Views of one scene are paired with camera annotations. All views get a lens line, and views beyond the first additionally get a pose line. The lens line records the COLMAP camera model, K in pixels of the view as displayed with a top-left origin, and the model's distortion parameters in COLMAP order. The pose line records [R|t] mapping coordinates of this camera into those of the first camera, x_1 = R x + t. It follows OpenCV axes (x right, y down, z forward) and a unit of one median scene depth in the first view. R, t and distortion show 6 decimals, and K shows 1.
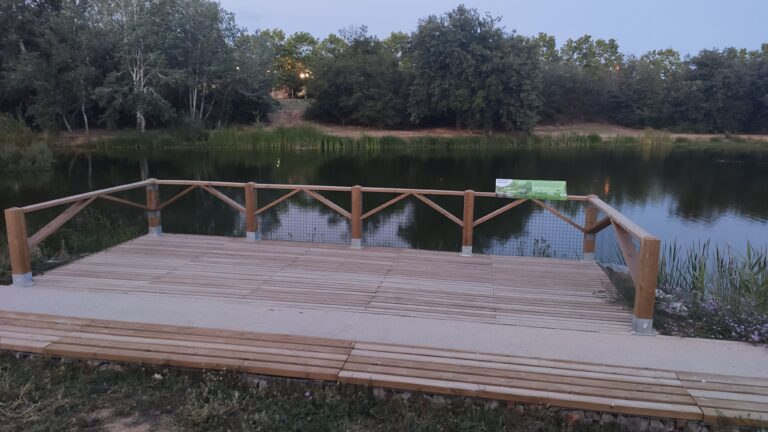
lens RADIAL K [[574.2, 0, 381.4], [0, 574.2, 215.6], [0, 0, 1]] dist [0.085040, -0.114865]
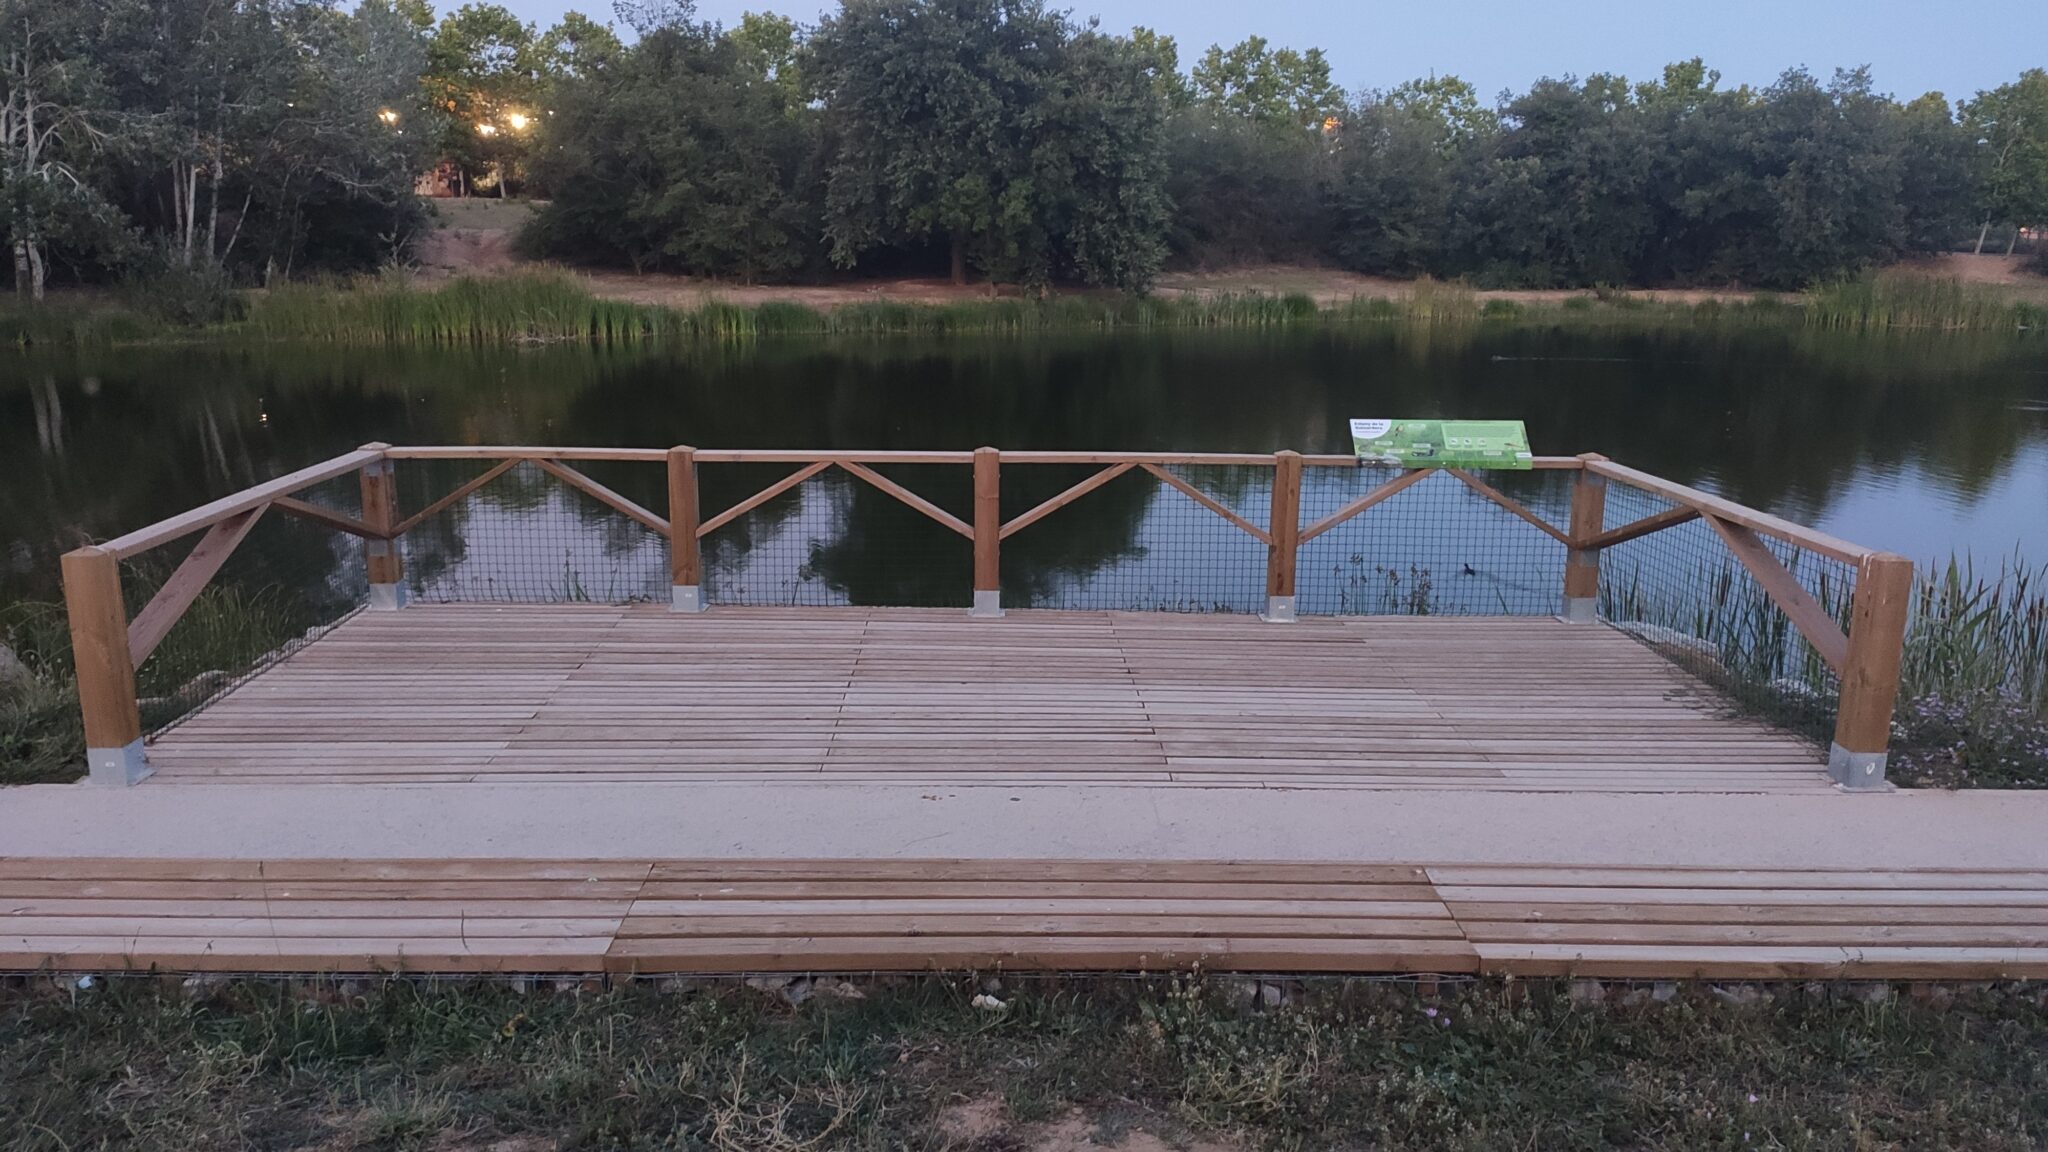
lens RADIAL K [[1531.2, 0, 1022.4], [0, 1531.2, 575.1], [0, 0, 1]] dist [0.085040, -0.114865]
pose [[0.979277, -0.045819, 0.197274, -0.039593], [0.037901, 0.998324, 0.043728, -0.002233], [-0.198947, -0.035345, 0.979373, 0.004753]]
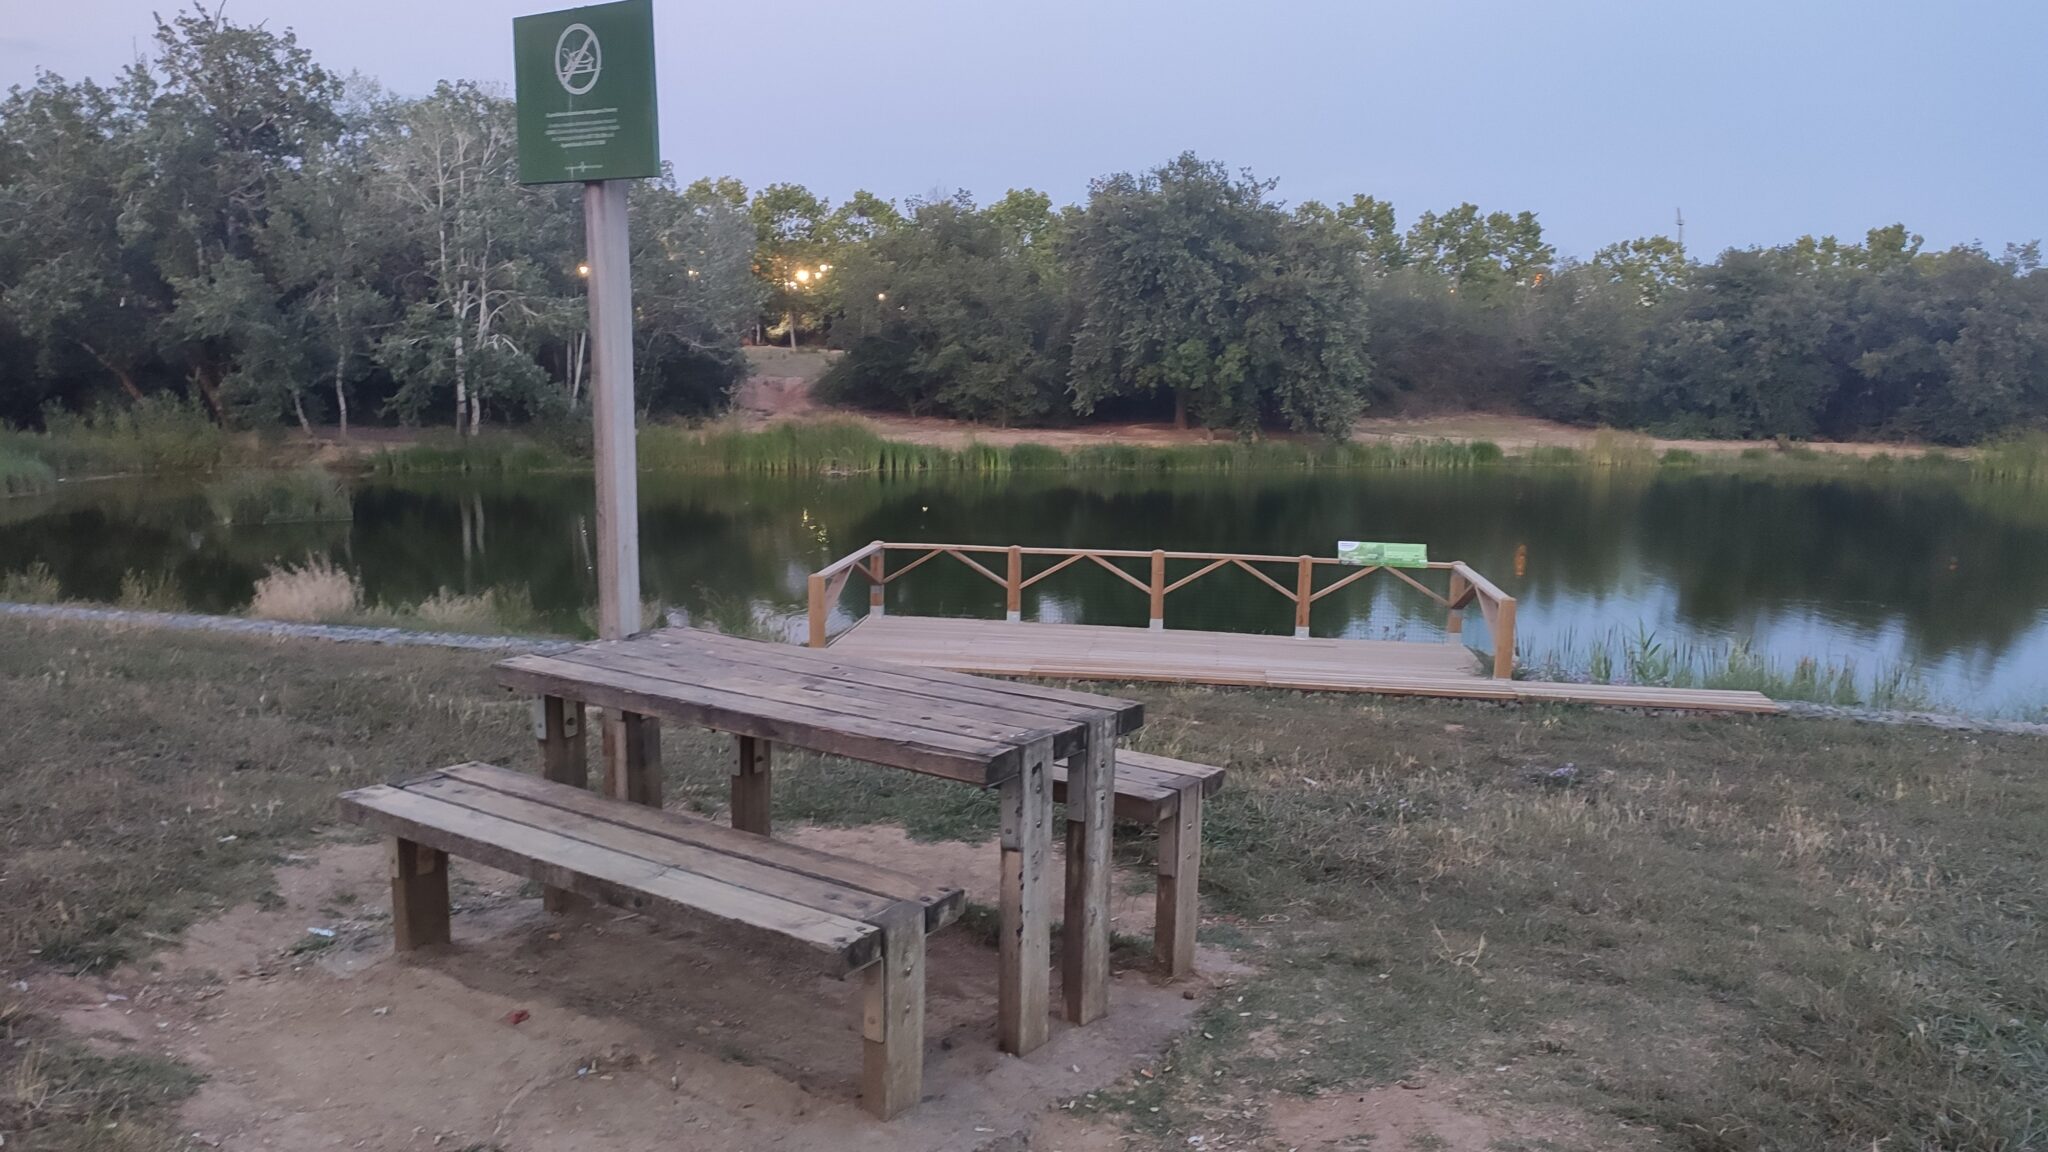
lens RADIAL K [[1531.2, 0, 1017.4], [0, 1531.2, 582.5], [0, 0, 1]] dist [0.085040, -0.114865]
pose [[0.998730, -0.000773, 0.050379, -0.060613], [0.002615, 0.999330, -0.036511, 0.011998], [-0.050317, 0.036596, 0.998063, -0.188285]]
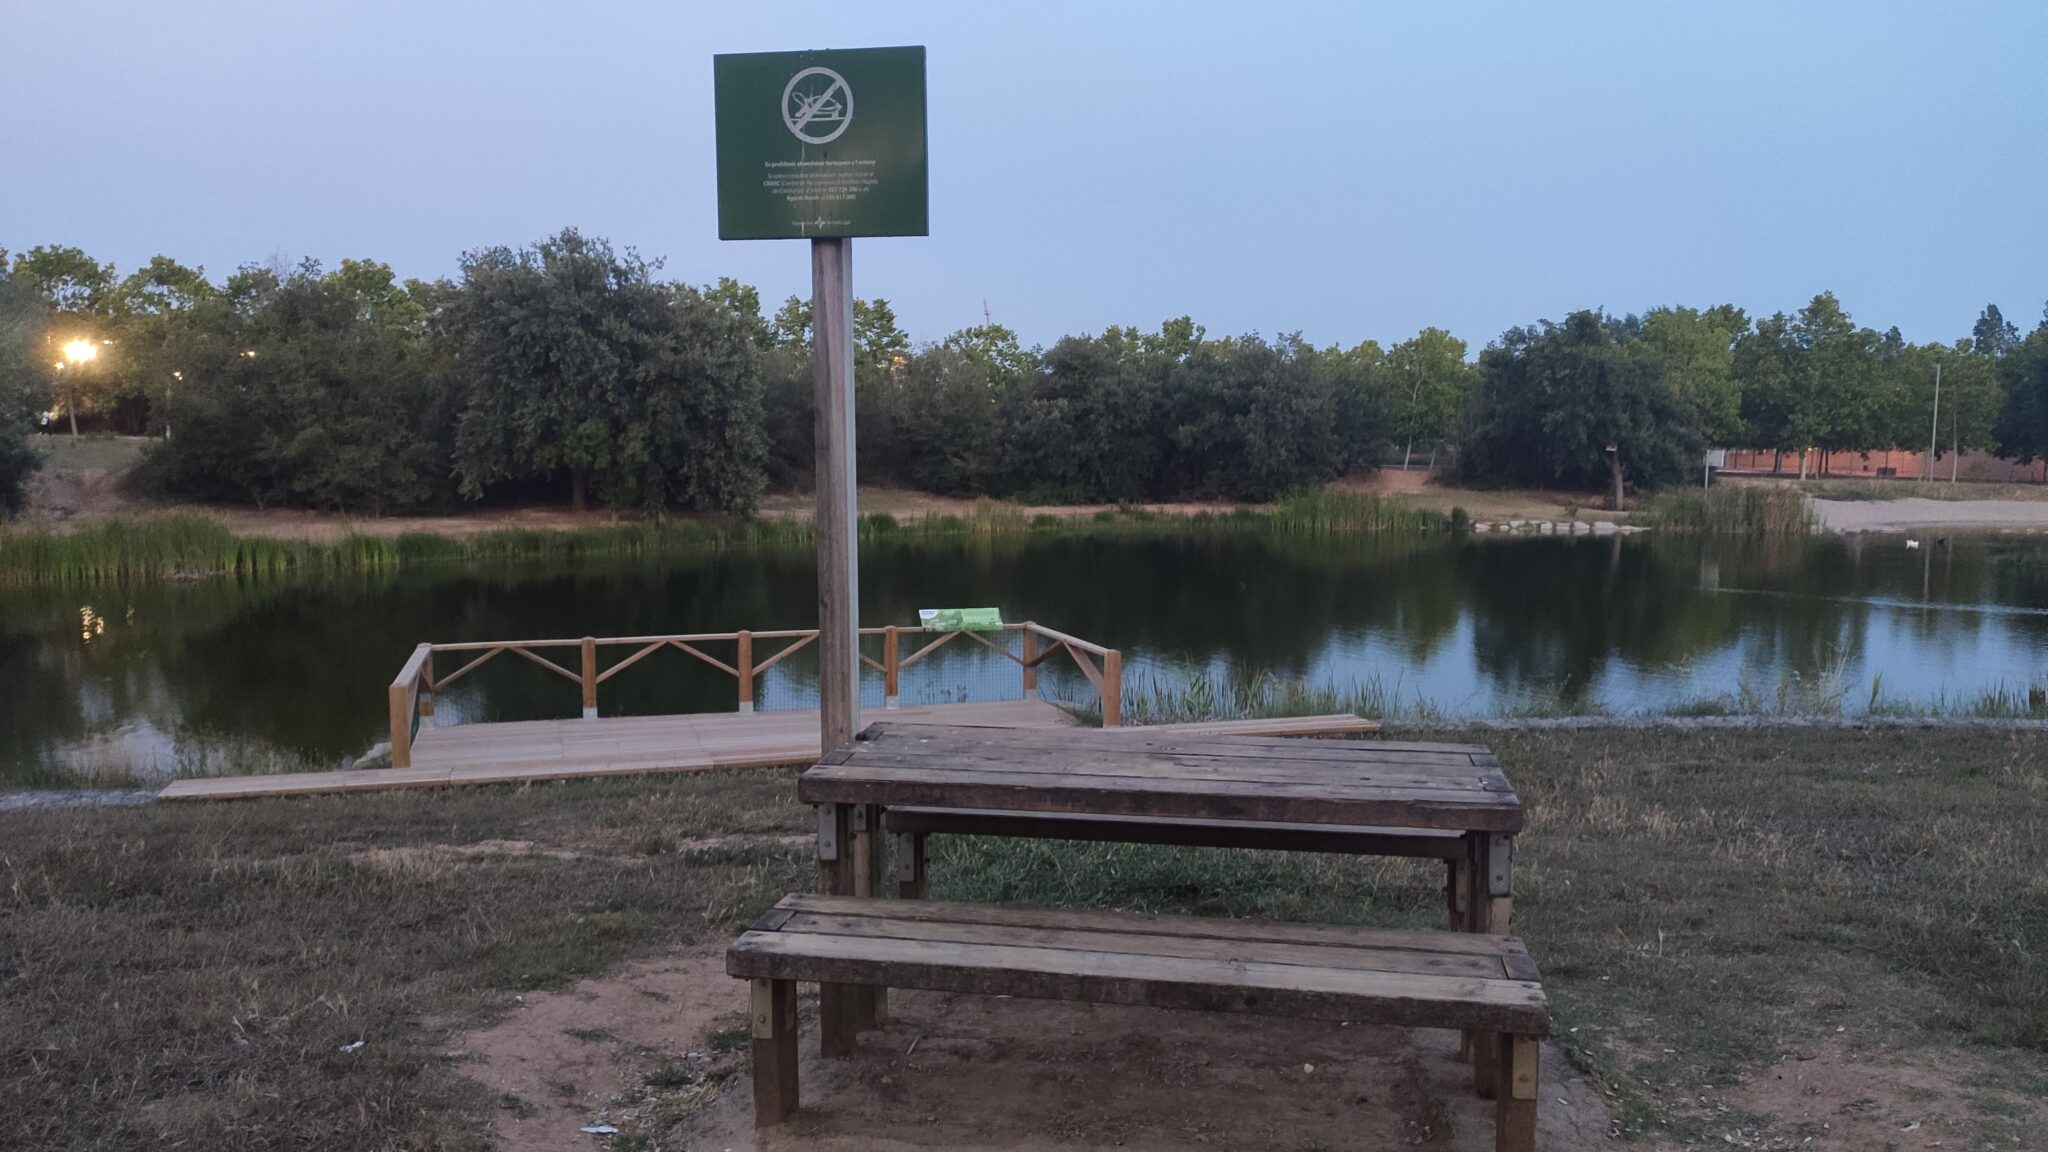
lens RADIAL K [[1531.2, 0, 1022.4], [0, 1531.2, 580.6], [0, 0, 1]] dist [0.085040, -0.114865]
pose [[0.890032, -0.053843, 0.452707, -0.112860], [0.094545, 0.993213, -0.067750, 0.009662], [-0.445987, 0.103101, 0.889081, -0.172277]]
